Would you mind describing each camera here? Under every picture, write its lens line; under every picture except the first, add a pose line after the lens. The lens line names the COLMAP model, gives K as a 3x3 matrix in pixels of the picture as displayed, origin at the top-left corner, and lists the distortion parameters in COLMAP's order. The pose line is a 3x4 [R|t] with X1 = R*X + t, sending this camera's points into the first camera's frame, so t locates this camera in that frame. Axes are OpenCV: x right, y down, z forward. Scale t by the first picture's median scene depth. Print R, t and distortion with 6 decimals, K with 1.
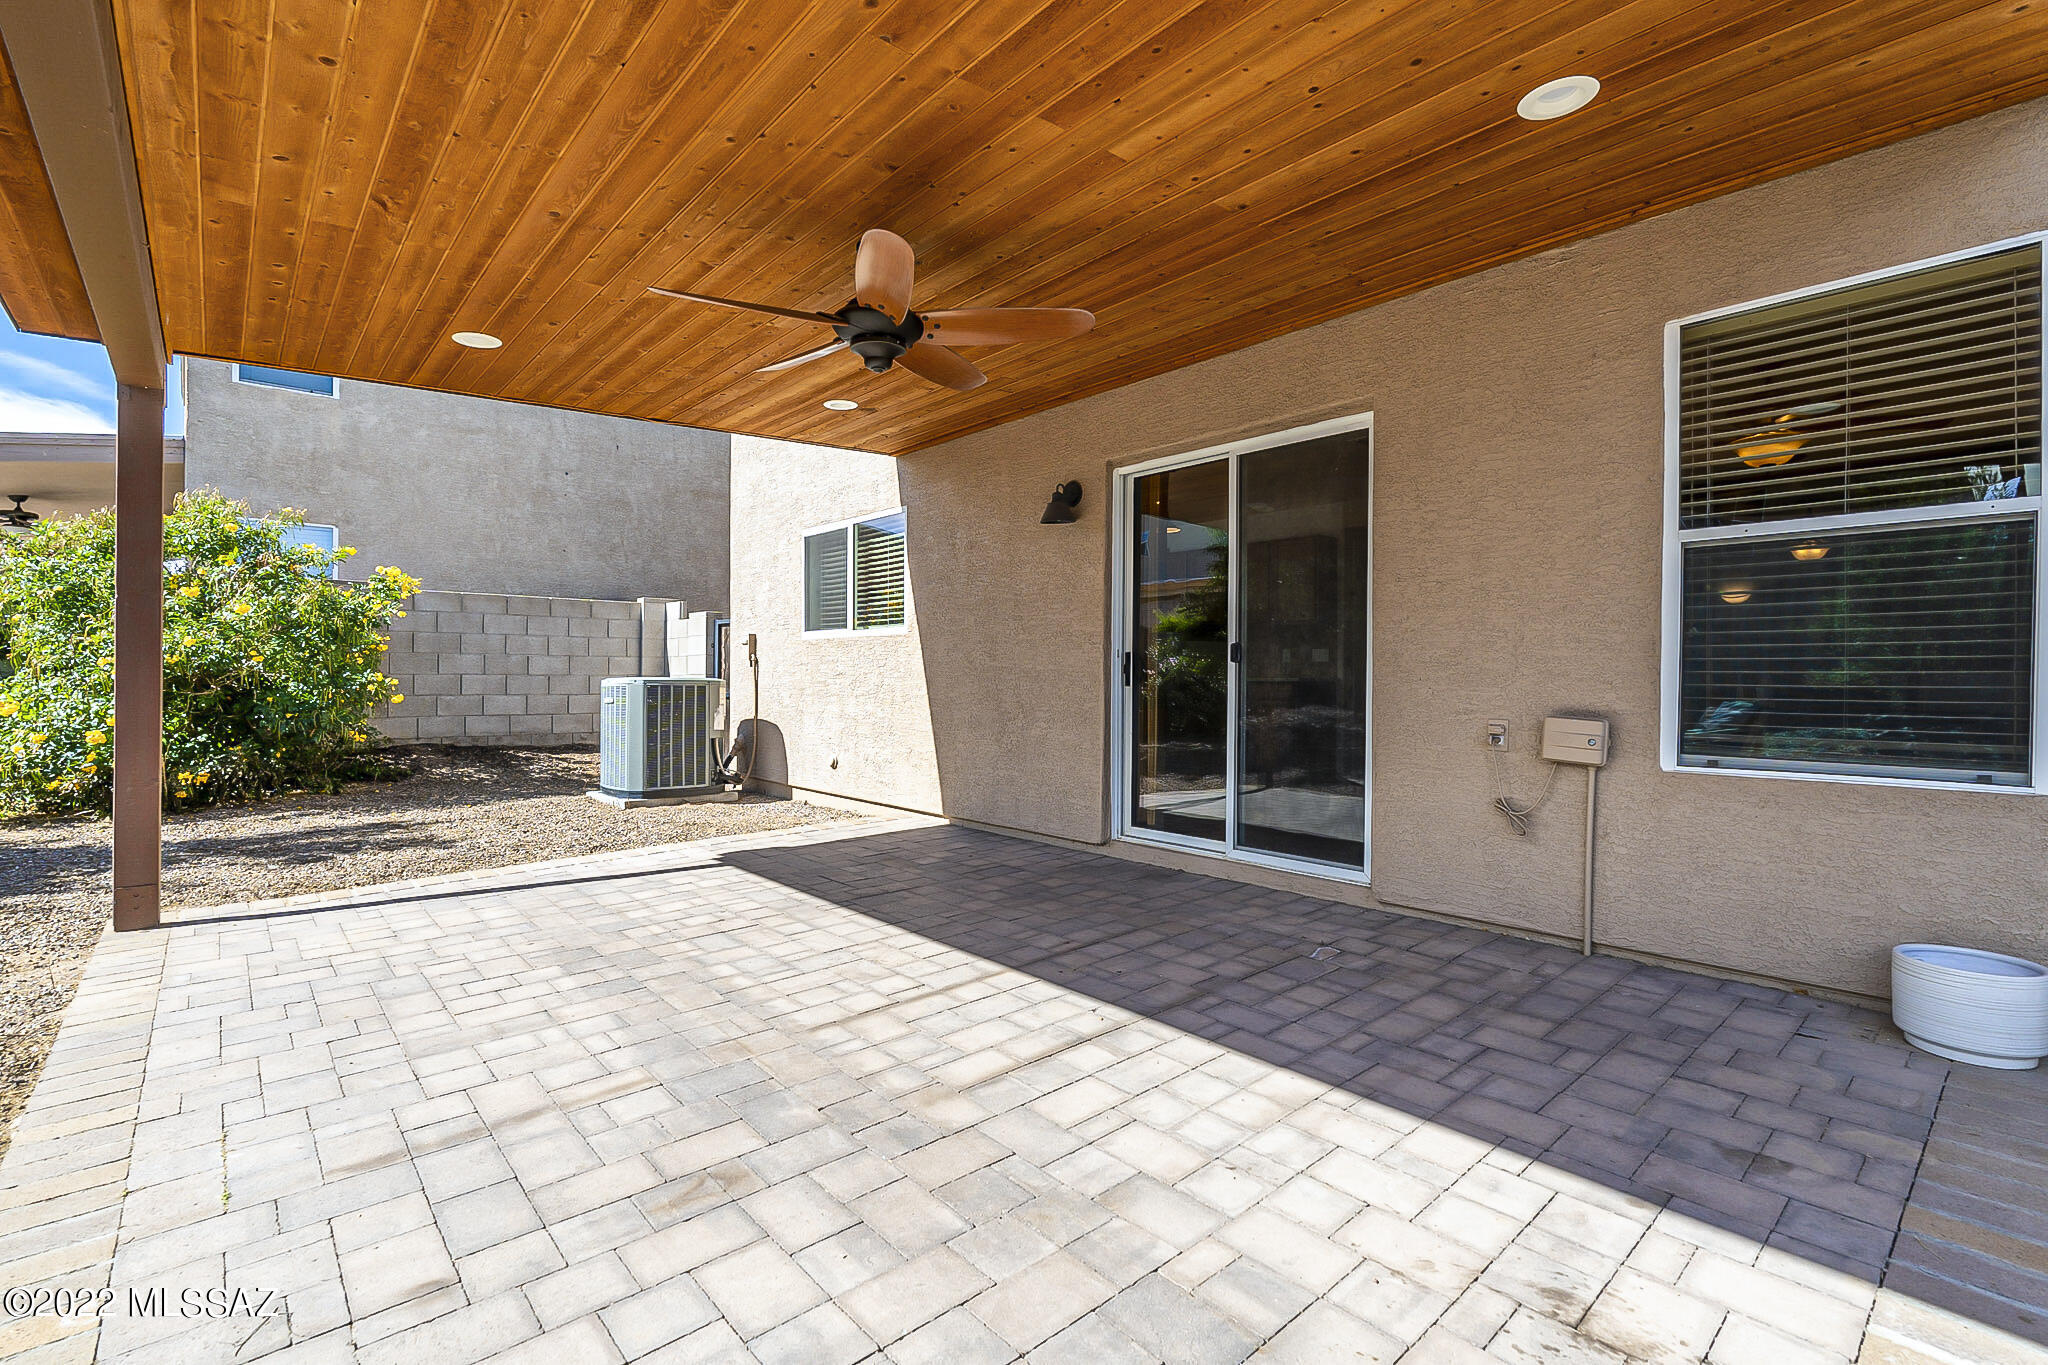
lens RADIAL K [[925.9, 0, 1016.1], [0, 925.9, 669.0], [0, 0, 1]] dist [-0.003693, -0.000386]
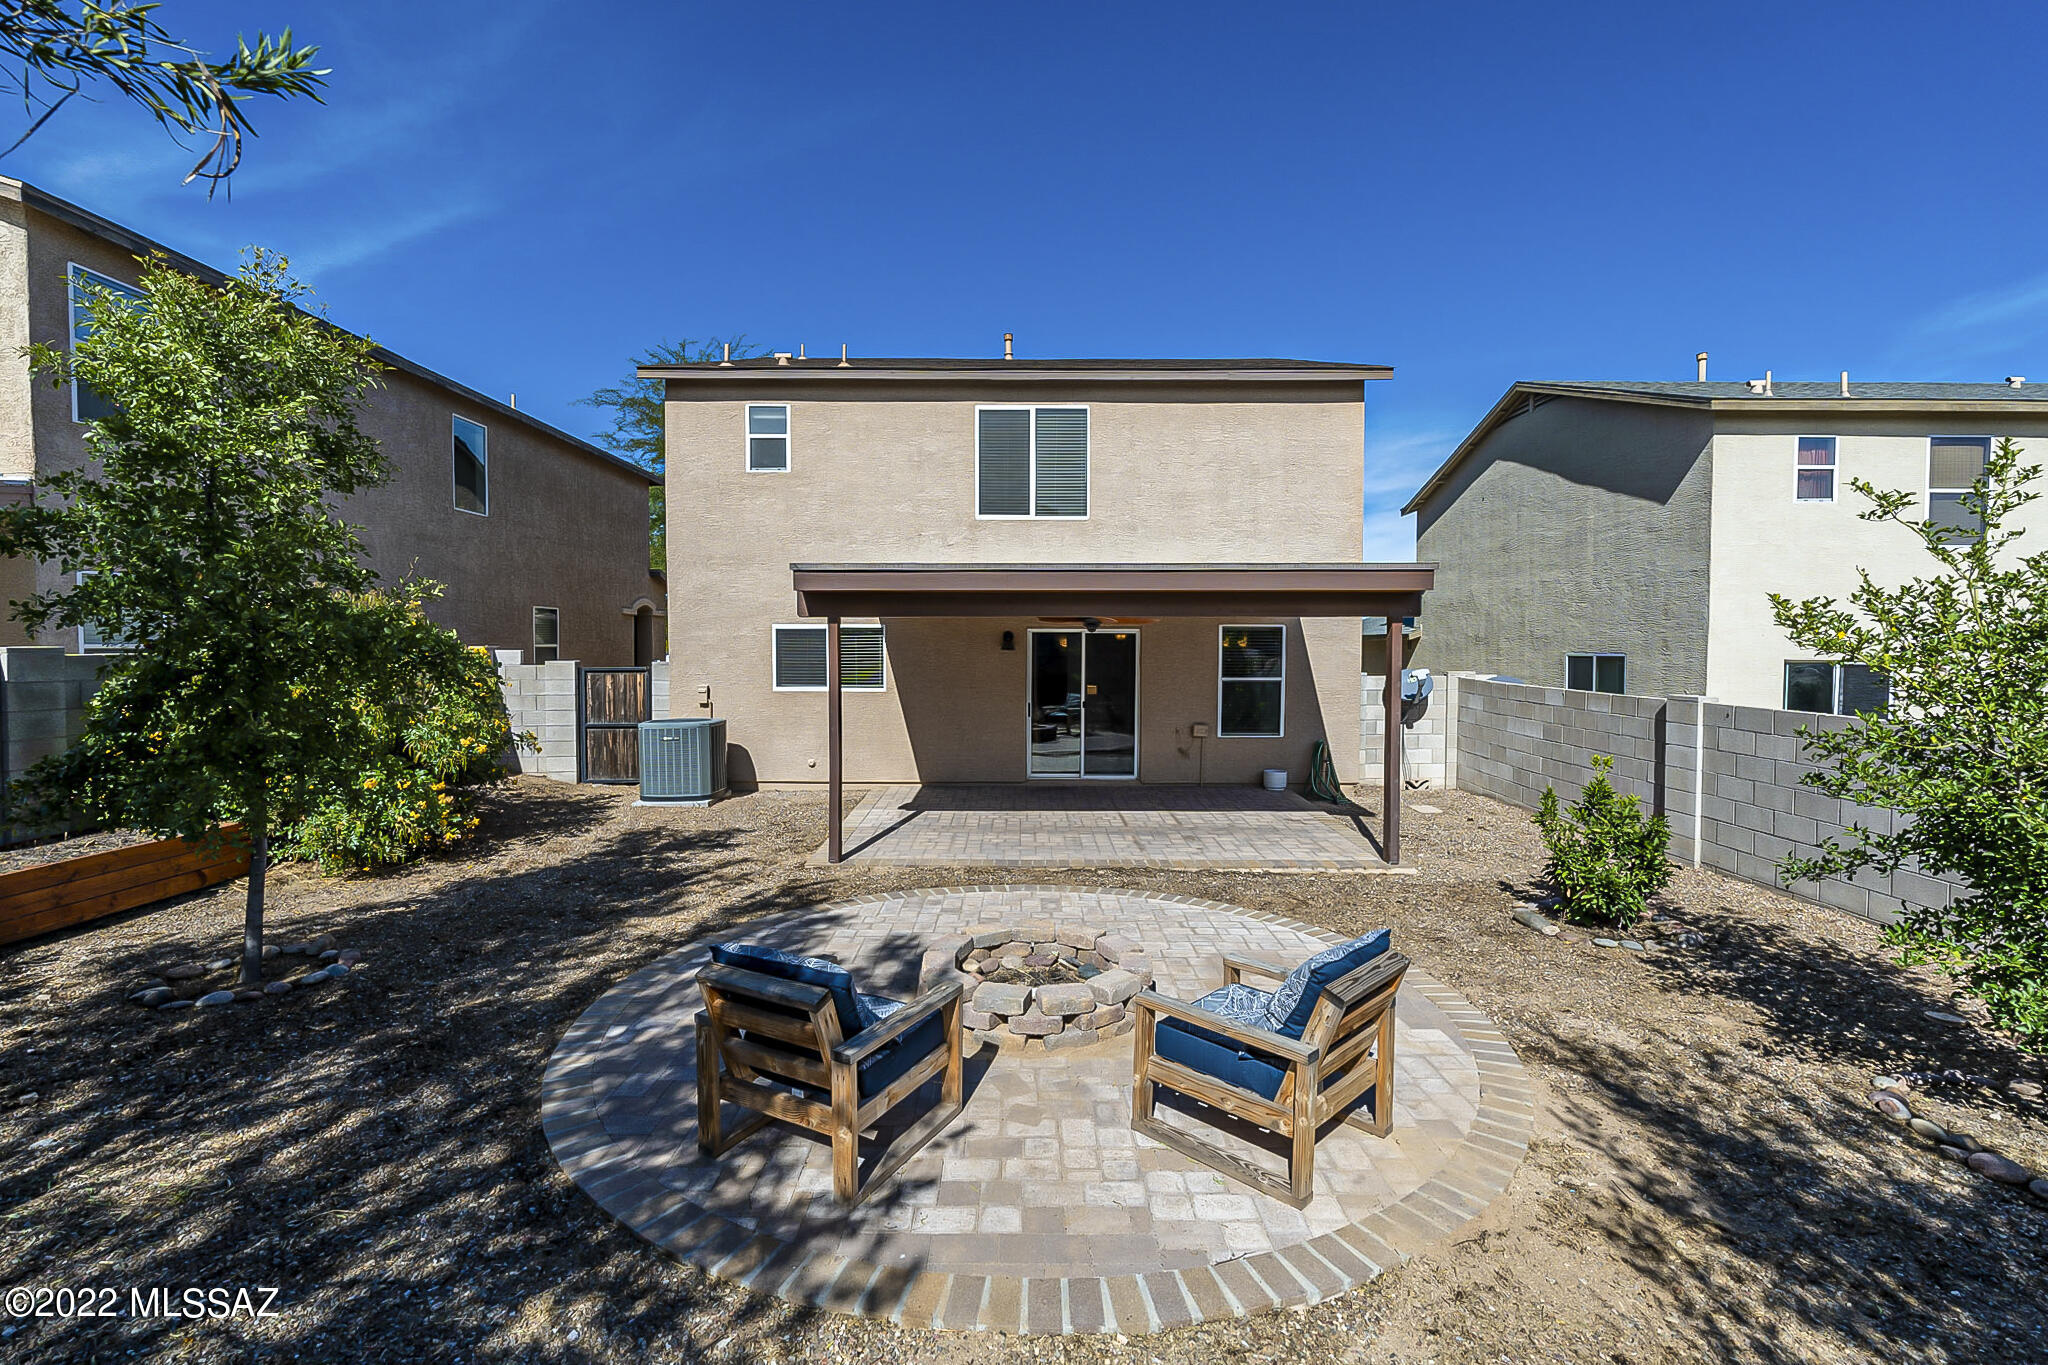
lens RADIAL K [[925.9, 0, 1016.1], [0, 925.9, 669.0], [0, 0, 1]] dist [-0.003693, -0.000386]
pose [[0.662402, -0.025701, 0.748707, -2.738391], [-0.002179, 0.999341, 0.036232, -0.310837], [-0.749145, -0.025632, 0.661910, -0.938420]]
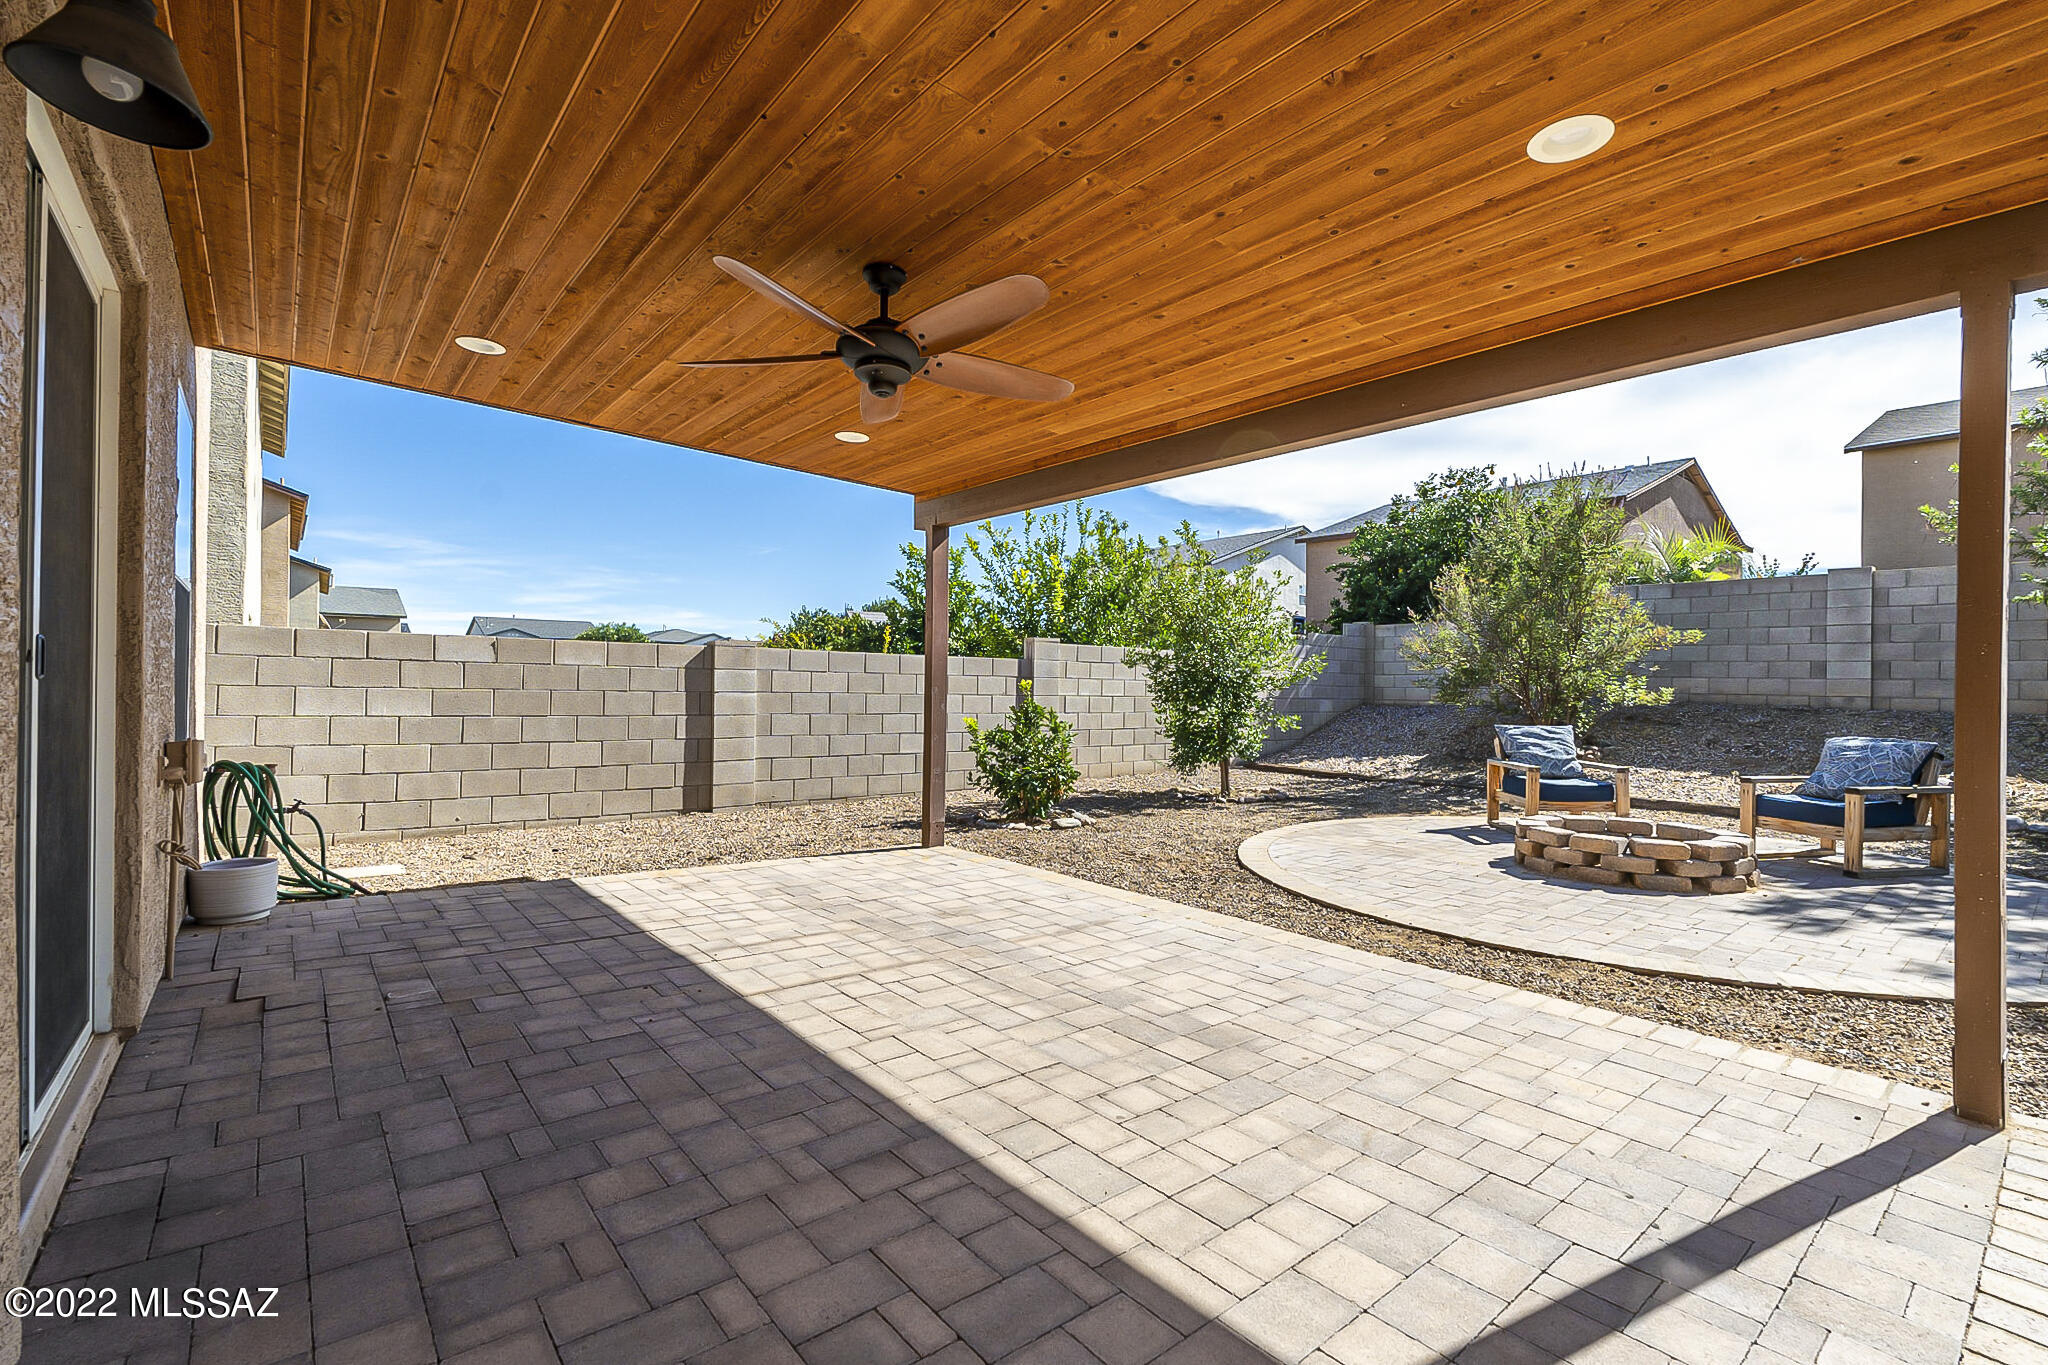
lens RADIAL K [[898.6, 0, 1020.5], [0, 898.6, 684.9], [0, 0, 1]] dist [-0.002553, 0.000161]
pose [[-0.999630, -0.014484, 0.023007, -0.324308], [-0.014712, 0.999844, -0.009780, -0.012502], [-0.022862, -0.010115, -0.999687, 1.958933]]
